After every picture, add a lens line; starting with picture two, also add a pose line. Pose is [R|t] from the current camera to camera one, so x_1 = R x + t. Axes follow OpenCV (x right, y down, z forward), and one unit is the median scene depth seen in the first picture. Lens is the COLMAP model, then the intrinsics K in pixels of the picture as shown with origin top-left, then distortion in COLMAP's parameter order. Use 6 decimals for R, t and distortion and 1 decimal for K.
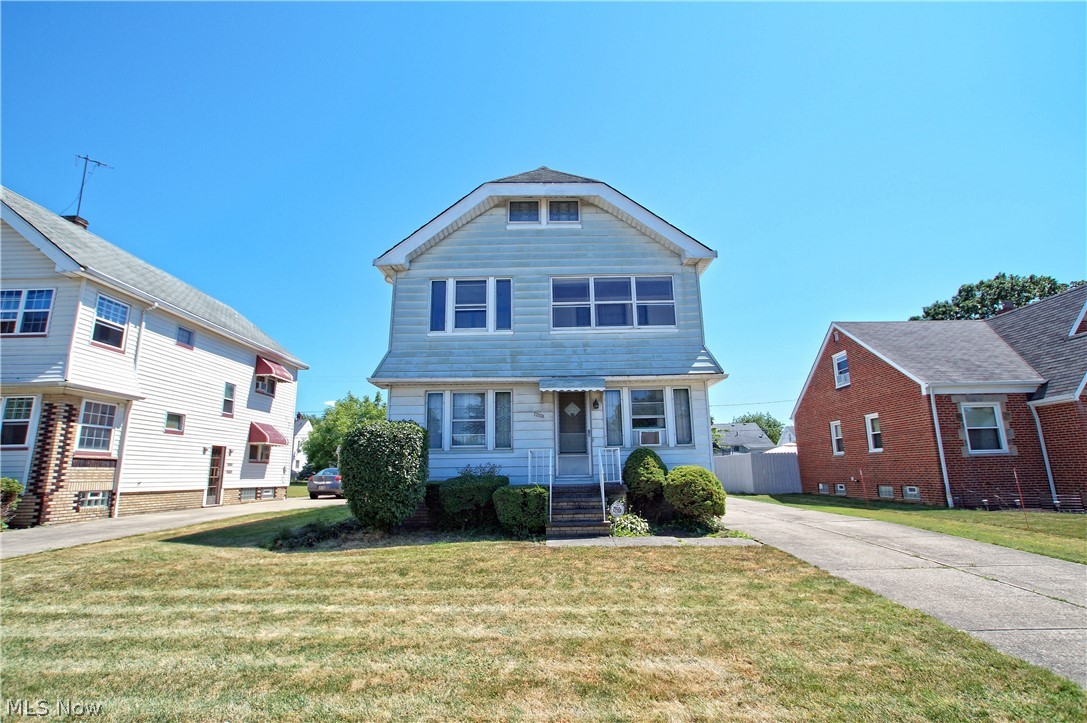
lens RADIAL K [[516.7, 0, 543.1], [0, 516.7, 364.0], [0, 0, 1]] dist [-0.000144, 0.002755]
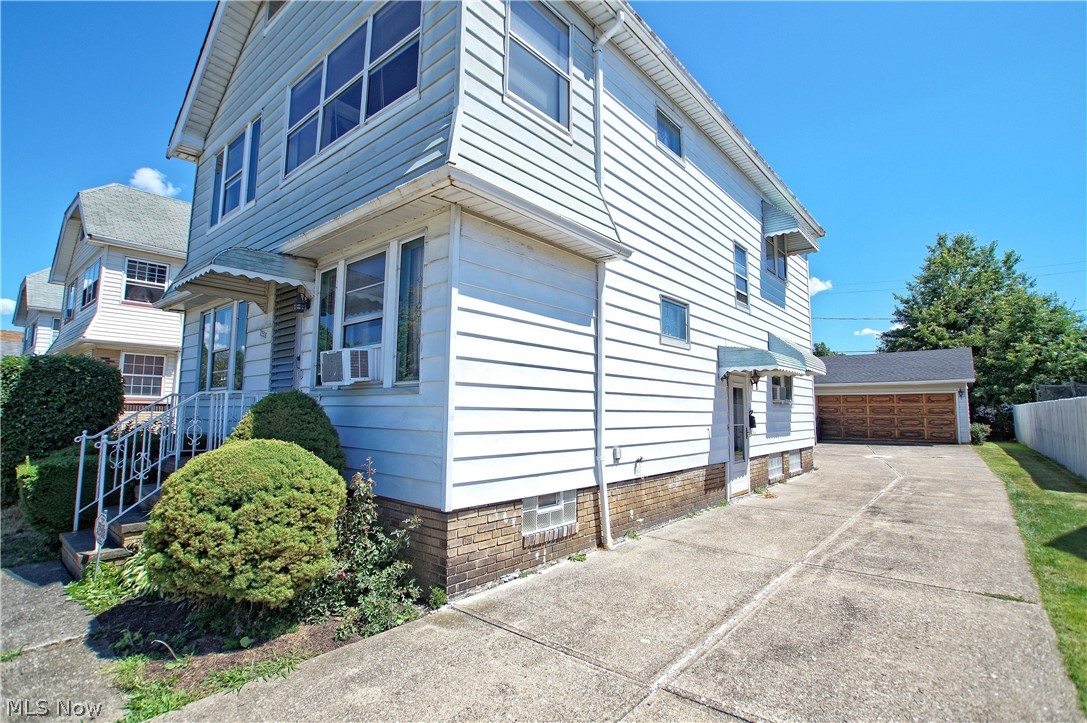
lens RADIAL K [[516.7, 0, 553.9], [0, 516.7, 370.9], [0, 0, 1]] dist [-0.000144, 0.002755]
pose [[0.776678, -0.032769, -0.629044, 0.557782], [0.113357, 0.989613, 0.088409, 0.114099], [0.619613, -0.139972, 0.772326, 0.694568]]
